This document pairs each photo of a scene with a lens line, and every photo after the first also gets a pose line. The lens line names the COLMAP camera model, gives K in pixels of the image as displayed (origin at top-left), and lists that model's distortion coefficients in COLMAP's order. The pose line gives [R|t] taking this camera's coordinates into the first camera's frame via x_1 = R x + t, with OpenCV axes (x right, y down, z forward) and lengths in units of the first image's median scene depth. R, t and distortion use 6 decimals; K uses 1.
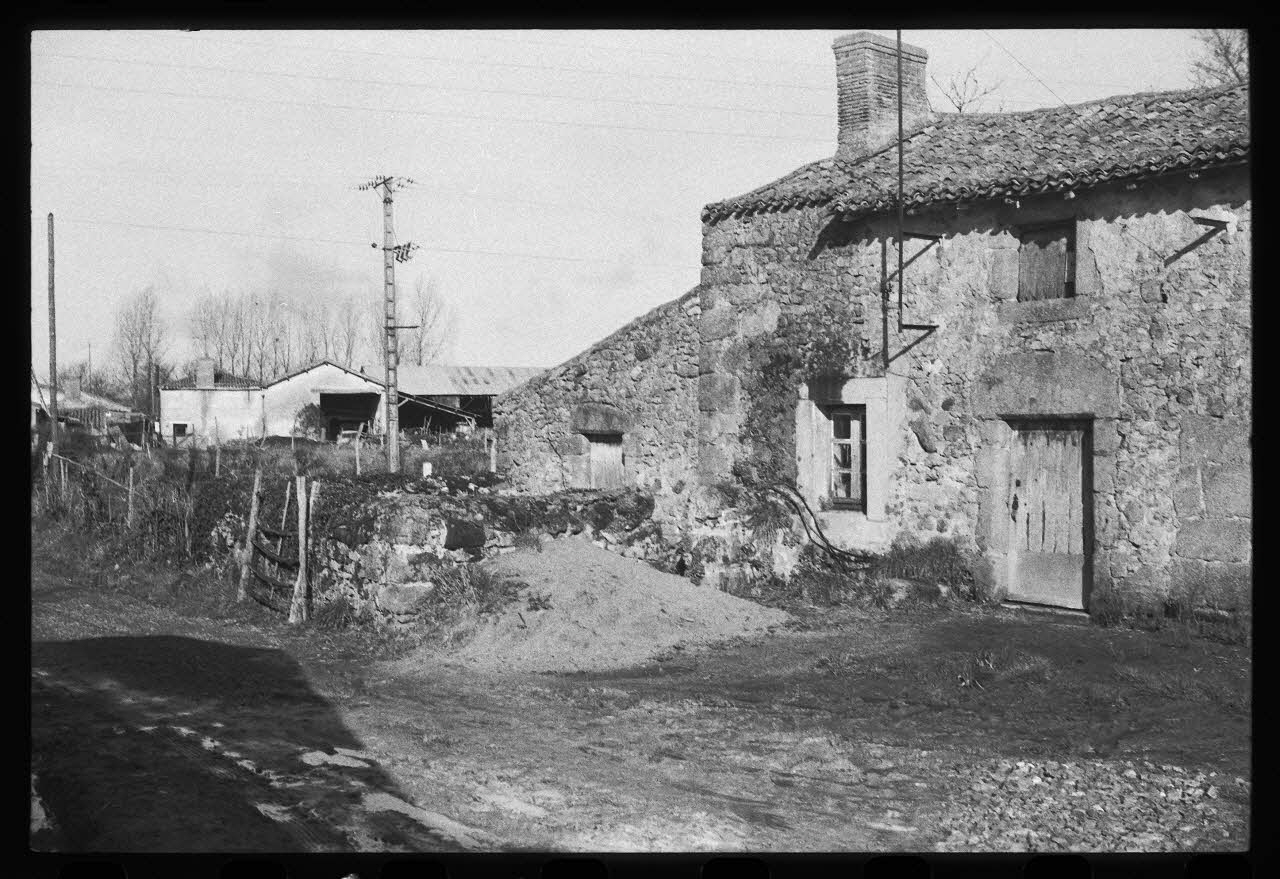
lens RADIAL K [[1520.0, 0, 620.5], [0, 1520.0, 450.9], [0, 0, 1]] dist [-0.066524, 0.038972]
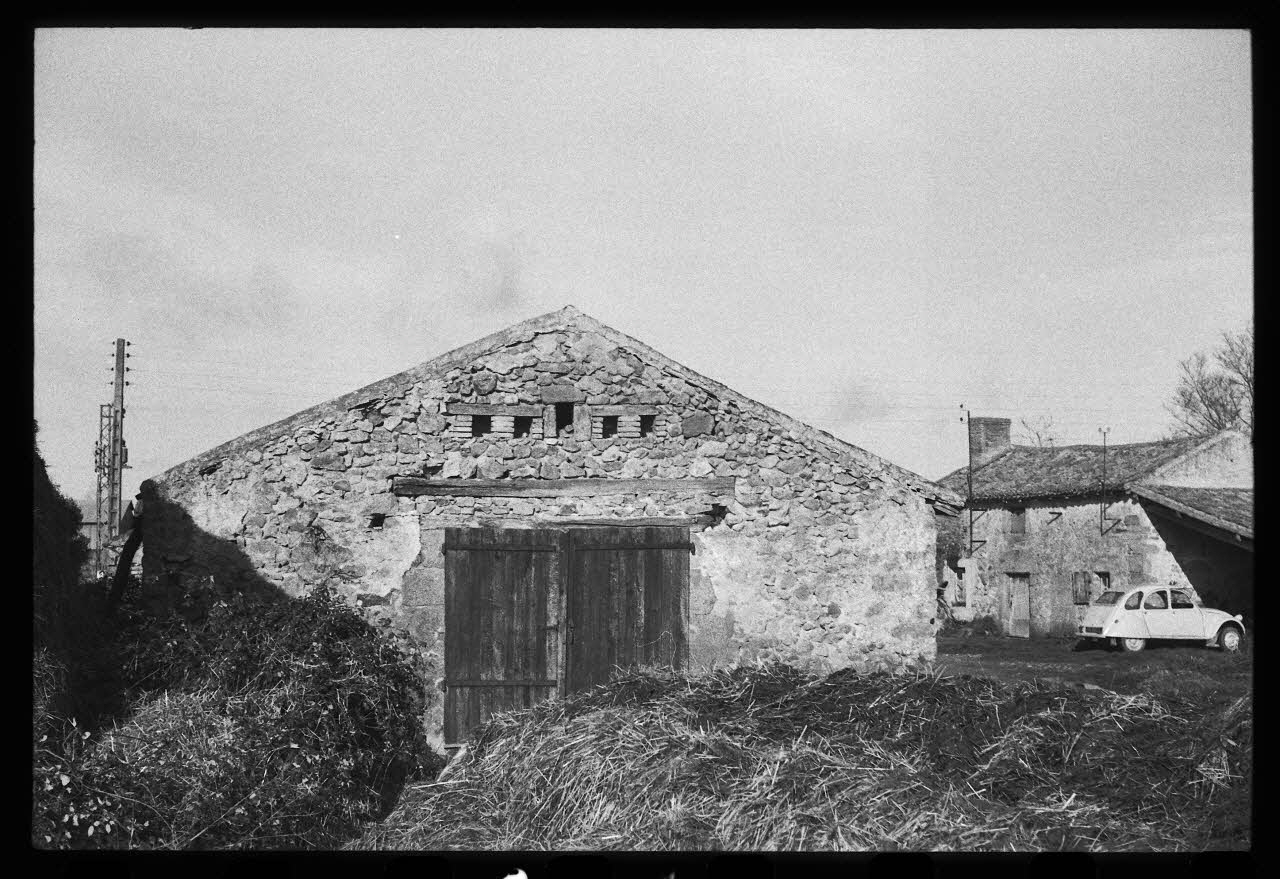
lens RADIAL K [[1520.0, 0, 620.5], [0, 1520.0, 450.9], [0, 0, 1]] dist [-0.066524, 0.038972]
pose [[0.974006, -0.013666, -0.226108, 0.190306], [-0.005570, 0.996432, -0.084219, -0.007120], [0.226452, 0.083290, 0.970455, -2.012516]]
